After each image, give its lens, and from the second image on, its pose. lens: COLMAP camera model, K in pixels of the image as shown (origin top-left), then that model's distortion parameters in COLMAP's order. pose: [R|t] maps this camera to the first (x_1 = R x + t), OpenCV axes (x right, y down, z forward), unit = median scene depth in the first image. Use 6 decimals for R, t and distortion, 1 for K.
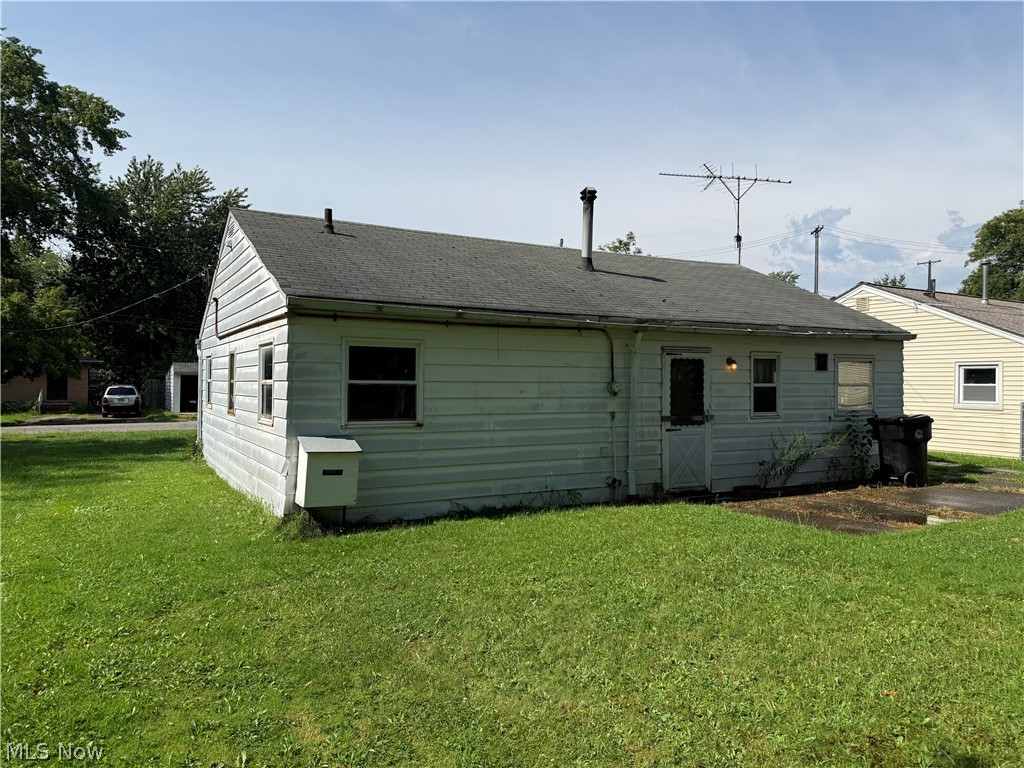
lens RADIAL K [[712.0, 0, 512.0], [0, 712.0, 384.0], [0, 0, 1]] dist [0.172986, -0.184569]
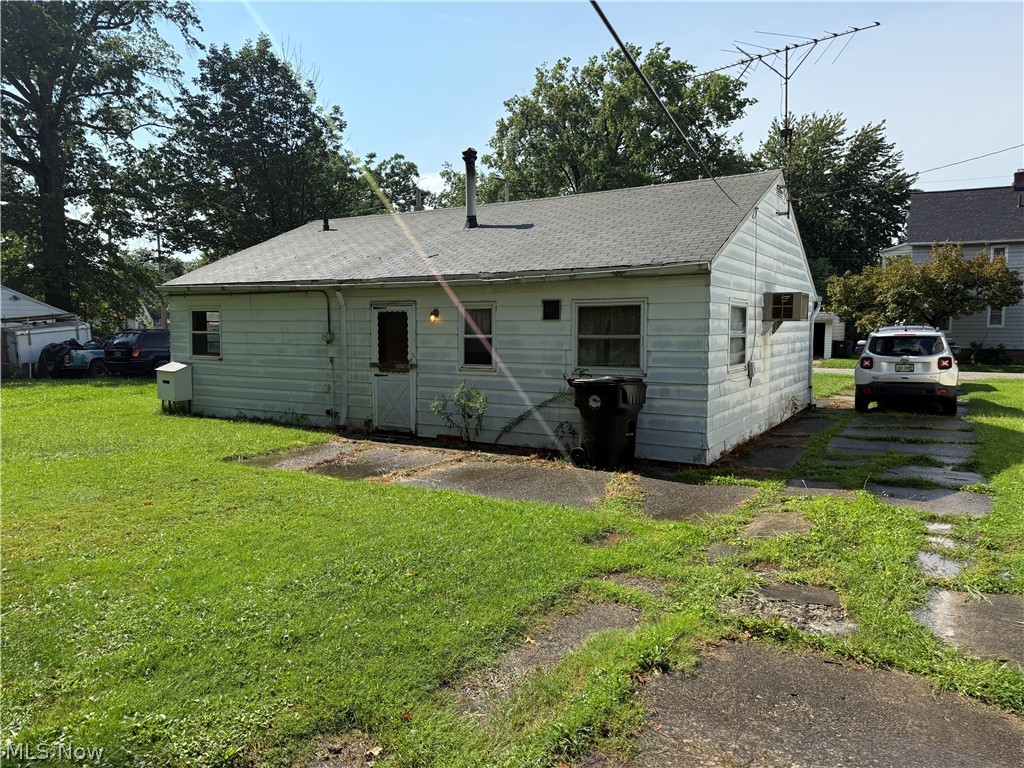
lens RADIAL K [[712.0, 0, 512.0], [0, 712.0, 384.0], [0, 0, 1]] dist [0.172986, -0.184569]
pose [[0.490228, 0.057019, -0.869727, 1.297168], [-0.005875, 0.998051, 0.062120, 0.006085], [0.871575, -0.025343, 0.489607, 0.619604]]
